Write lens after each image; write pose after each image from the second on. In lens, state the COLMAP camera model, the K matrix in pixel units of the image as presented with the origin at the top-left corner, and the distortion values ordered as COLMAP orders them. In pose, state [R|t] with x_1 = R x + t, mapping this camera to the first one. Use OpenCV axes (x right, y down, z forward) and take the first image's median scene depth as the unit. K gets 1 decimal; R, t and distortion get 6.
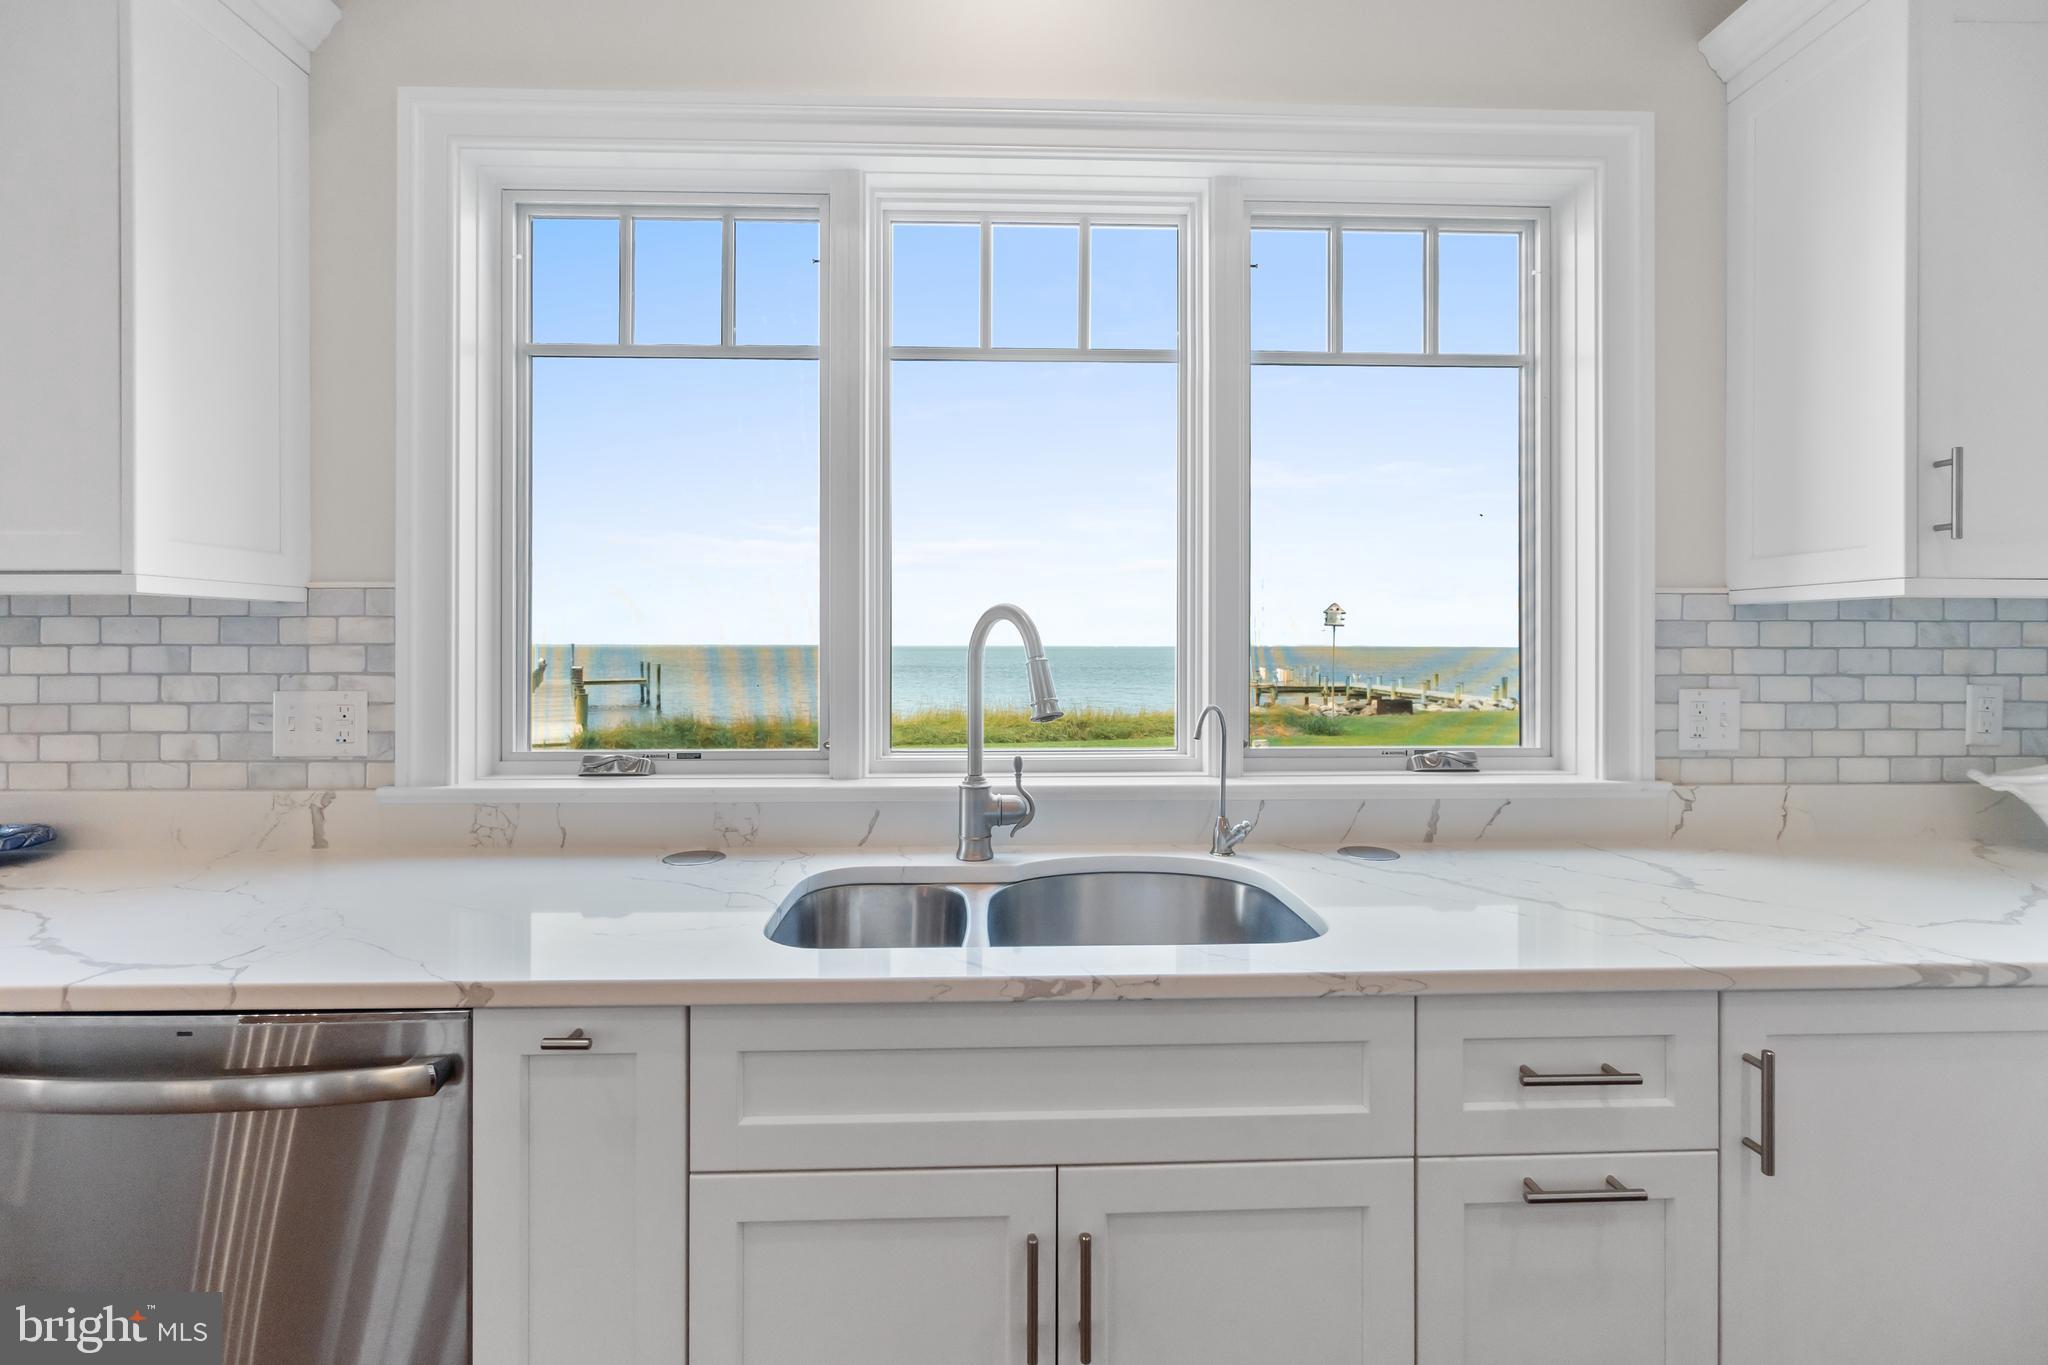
lens RADIAL K [[889.0, 0, 1020.1], [0, 889.0, 643.0], [0, 0, 1]] dist [-0.006592, 0.002274]
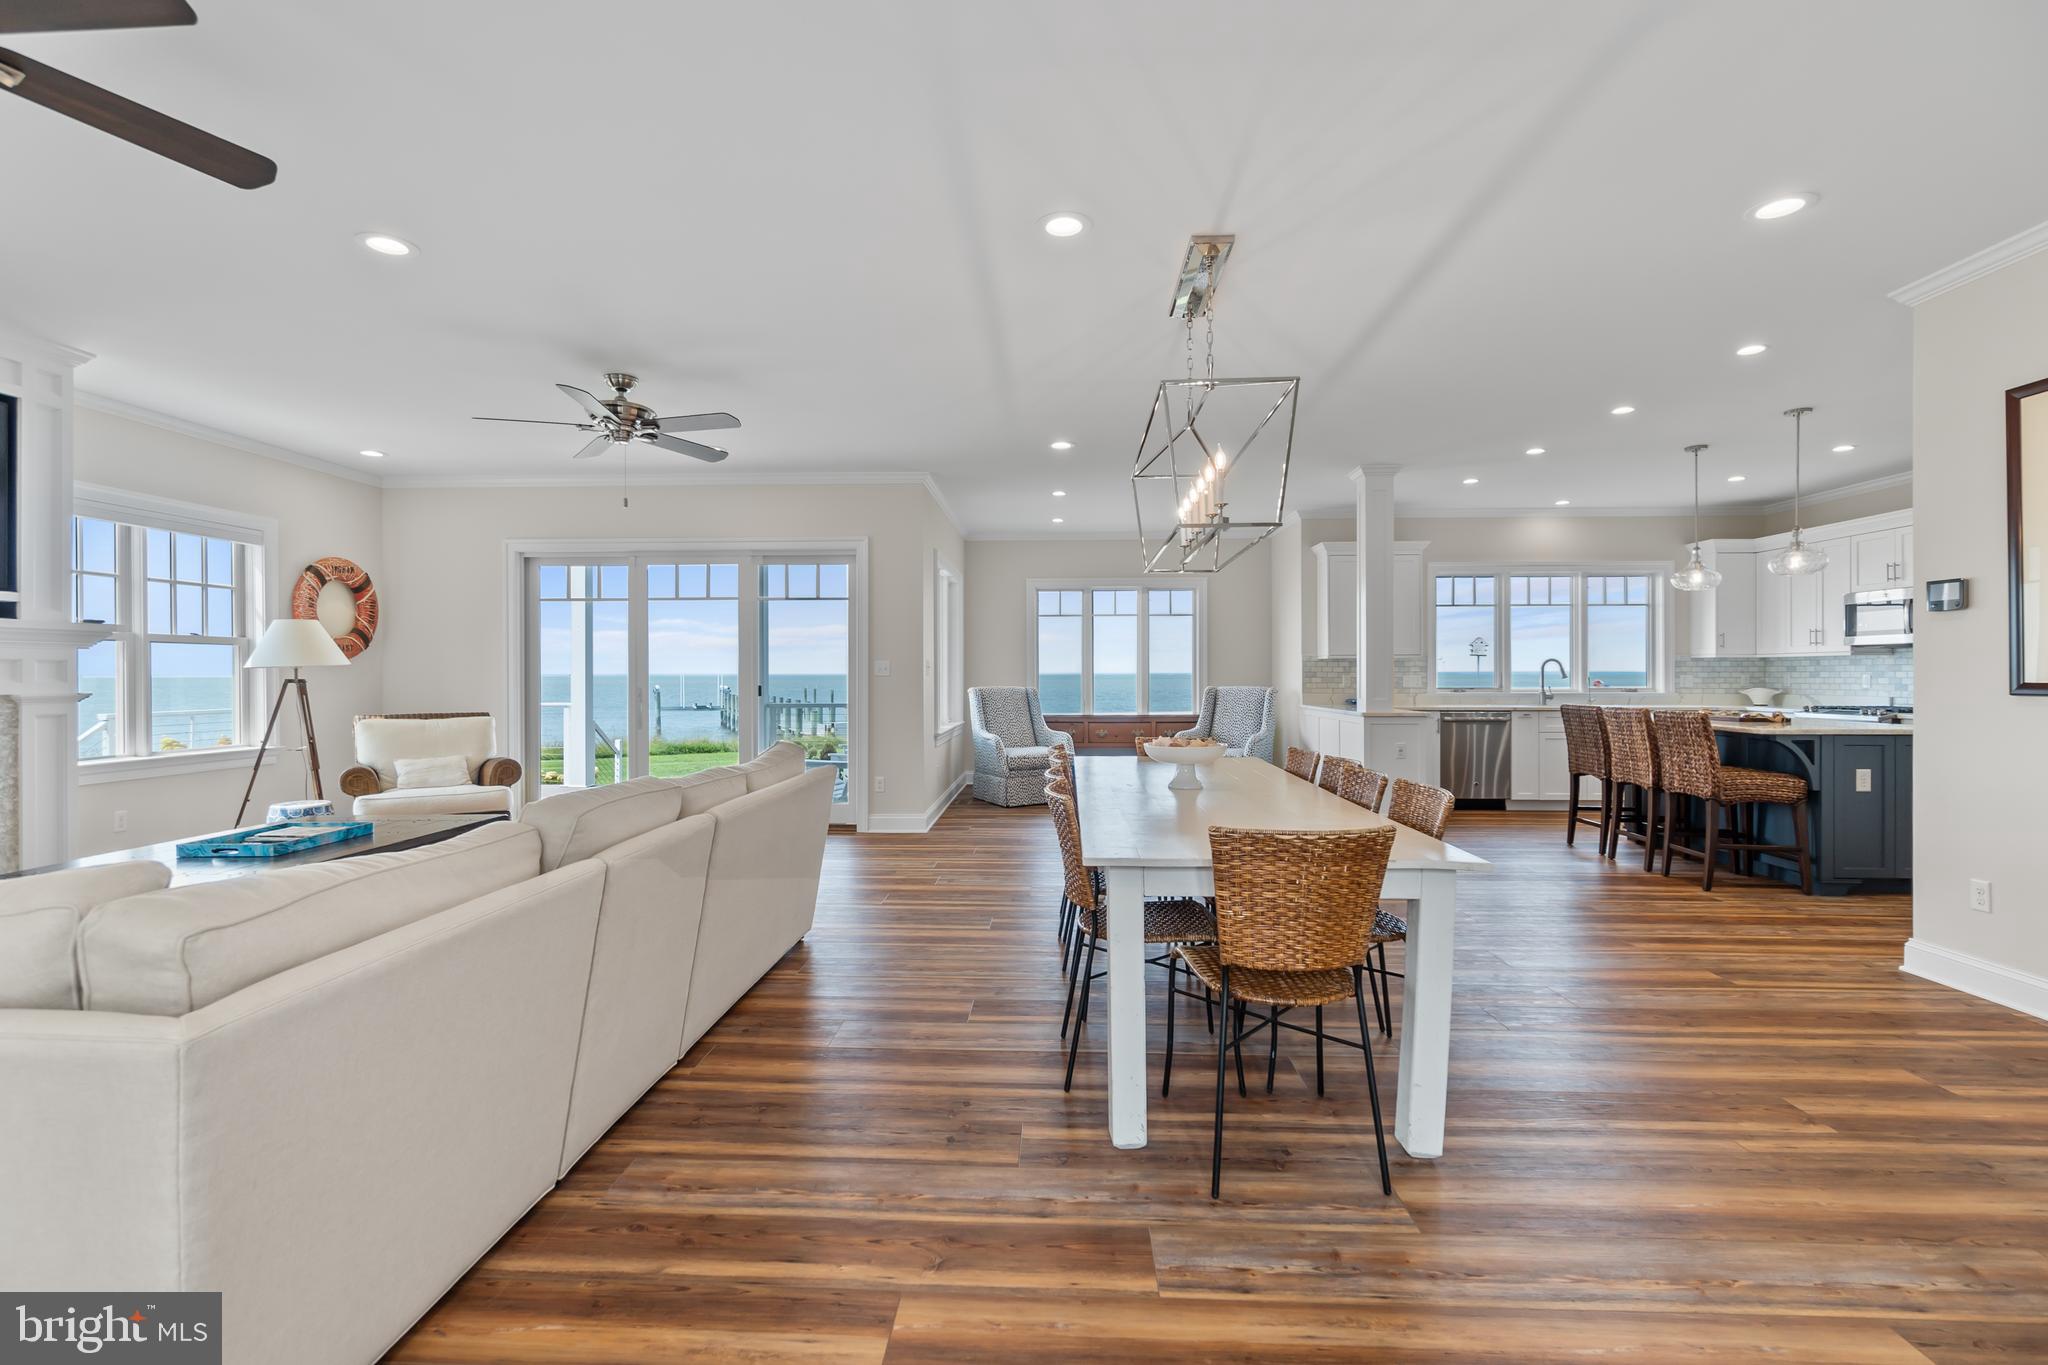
lens RADIAL K [[889.0, 0, 1031.9], [0, 889.0, 674.0], [0, 0, 1]] dist [-0.006592, 0.002274]
pose [[0.996934, -0.001904, -0.078230, -2.658349], [0.002085, 0.999995, 0.002238, 0.030945], [0.078225, -0.002394, 0.996933, -4.519401]]
